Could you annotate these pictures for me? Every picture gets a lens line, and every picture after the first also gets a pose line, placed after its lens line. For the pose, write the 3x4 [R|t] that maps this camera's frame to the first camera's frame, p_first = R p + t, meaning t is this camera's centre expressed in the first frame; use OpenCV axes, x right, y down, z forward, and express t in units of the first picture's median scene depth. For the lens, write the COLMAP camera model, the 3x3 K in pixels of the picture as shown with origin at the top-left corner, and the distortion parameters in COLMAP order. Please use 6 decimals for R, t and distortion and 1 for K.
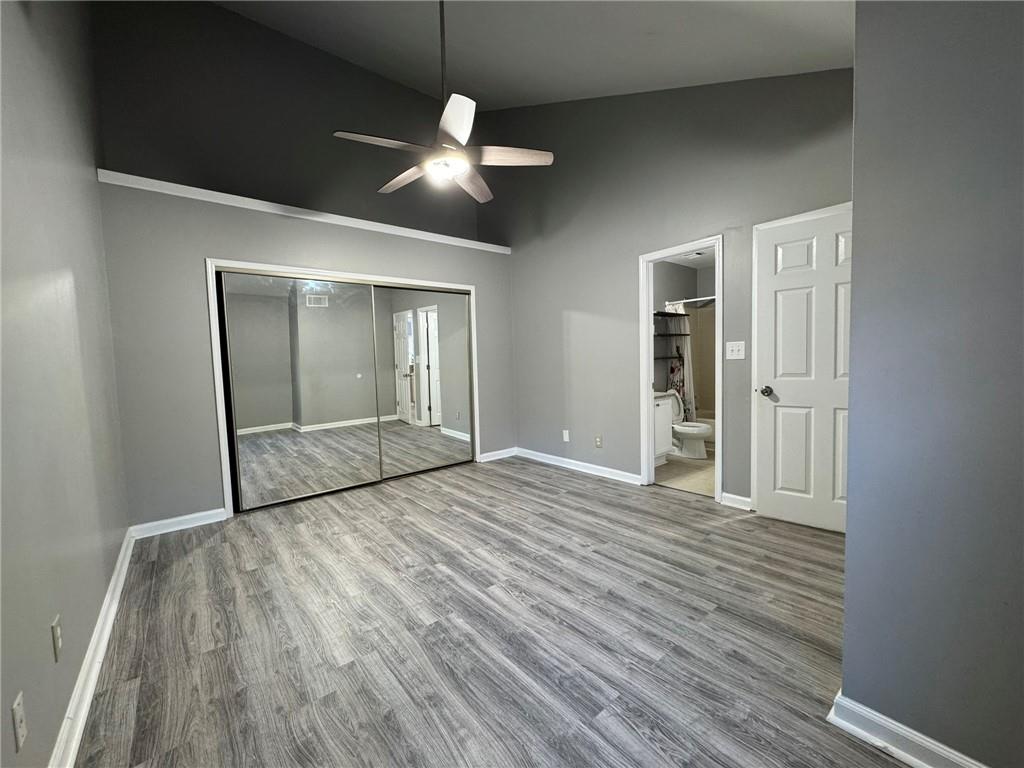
lens RADIAL K [[406.4, 0, 510.2], [0, 406.4, 380.7], [0, 0, 1]] dist [-0.002612, 0.000502]
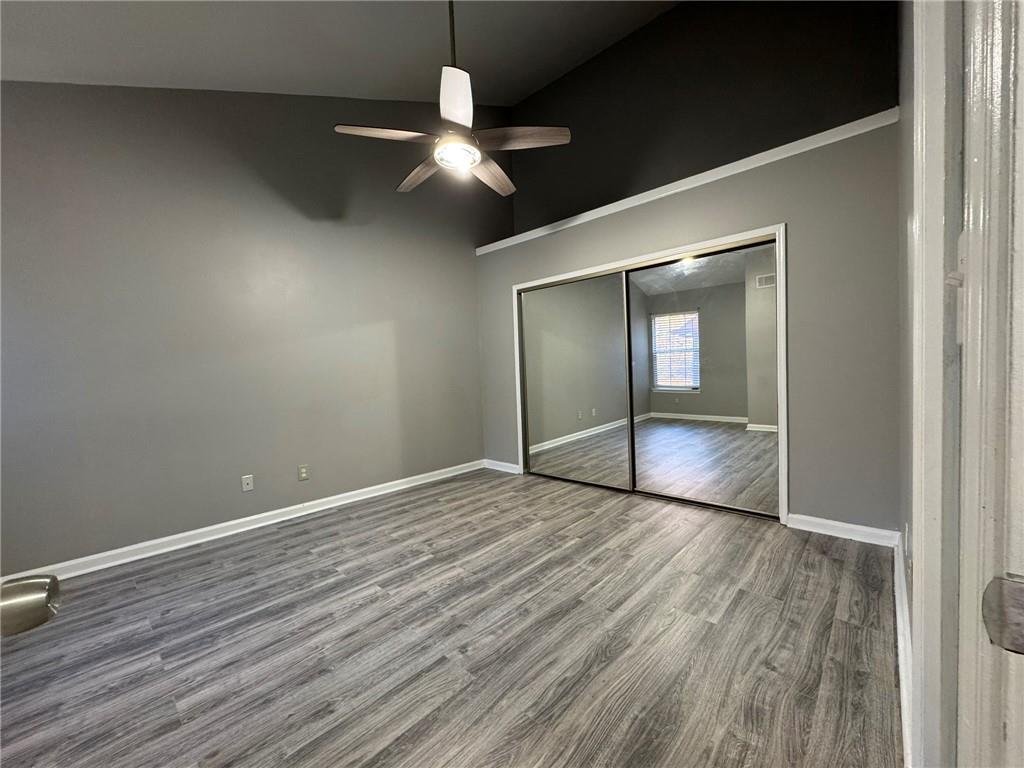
lens RADIAL K [[406.4, 0, 512.7], [0, 406.4, 379.8], [0, 0, 1]] dist [-0.002612, 0.000502]
pose [[0.146026, 0.049213, -0.988056, 0.801738], [-0.020473, 0.998698, 0.046718, -0.050626], [0.989069, 0.013407, 0.146844, 0.966180]]
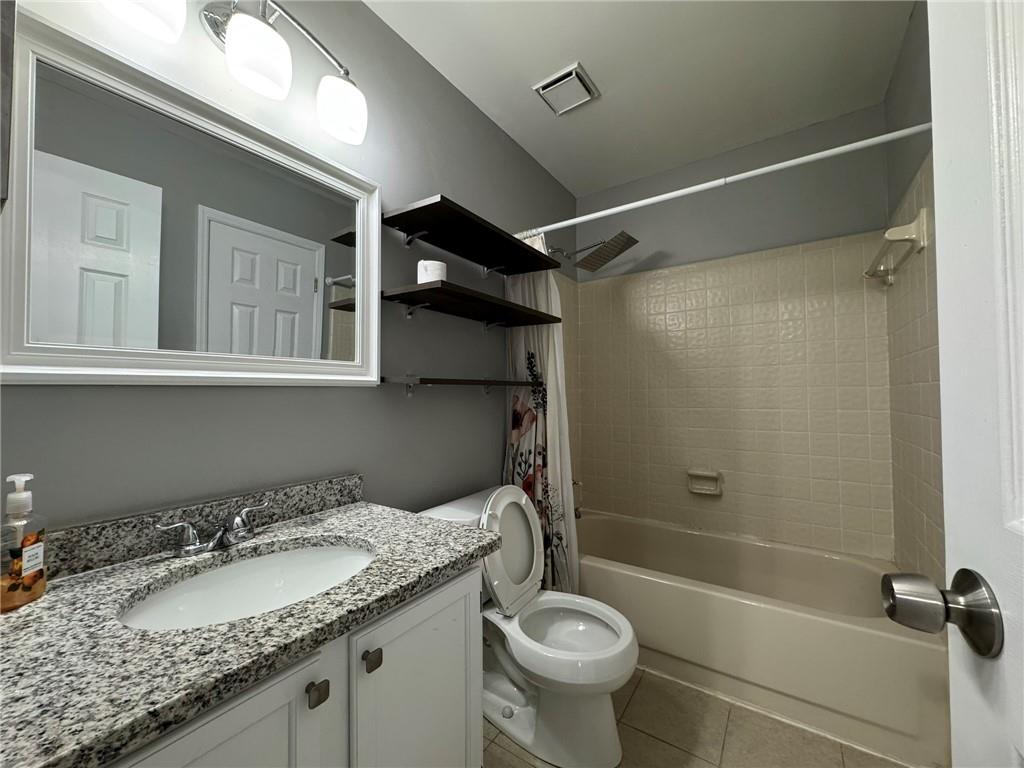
lens RADIAL K [[406.4, 0, 509.0], [0, 406.4, 381.6], [0, 0, 1]] dist [-0.002612, 0.000502]
pose [[0.959894, 0.034336, 0.278251, 0.591087], [-0.008779, 0.995666, -0.092581, -0.052405], [-0.280224, 0.086425, 0.956036, 1.329907]]
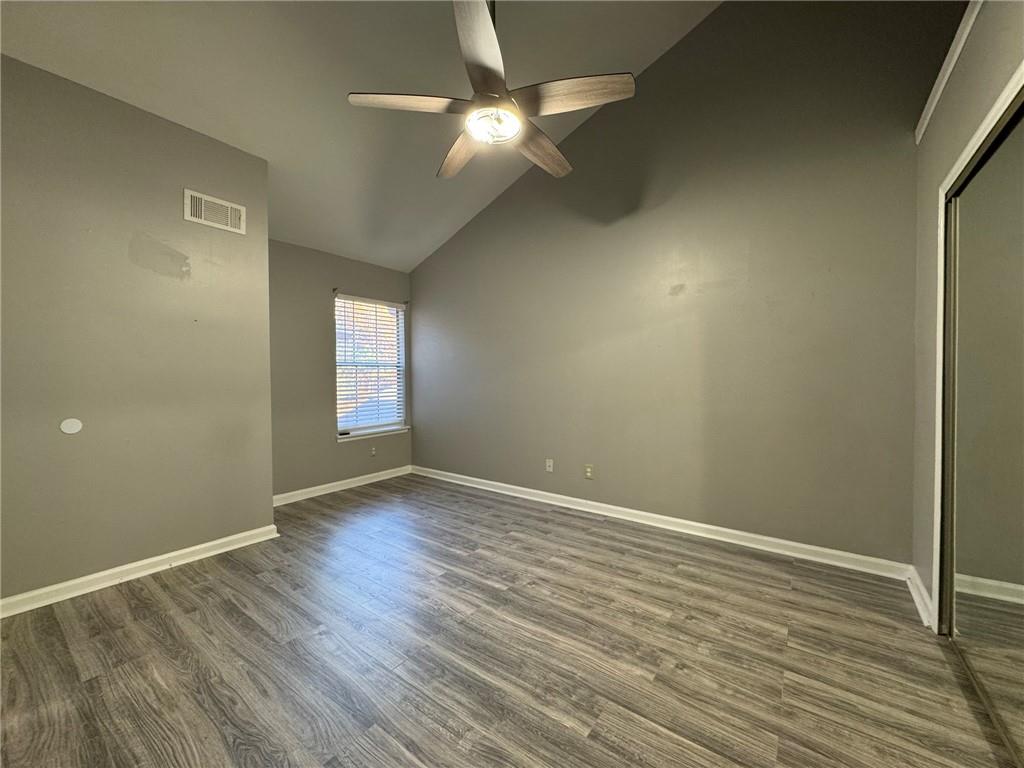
lens RADIAL K [[406.4, 0, 510.1], [0, 406.4, 382.6], [0, 0, 1]] dist [-0.002612, 0.000502]
pose [[-0.967882, 0.037948, -0.248525, 0.026818], [0.020533, 0.997172, 0.072294, -0.085906], [0.250565, 0.064869, -0.965924, 1.738077]]
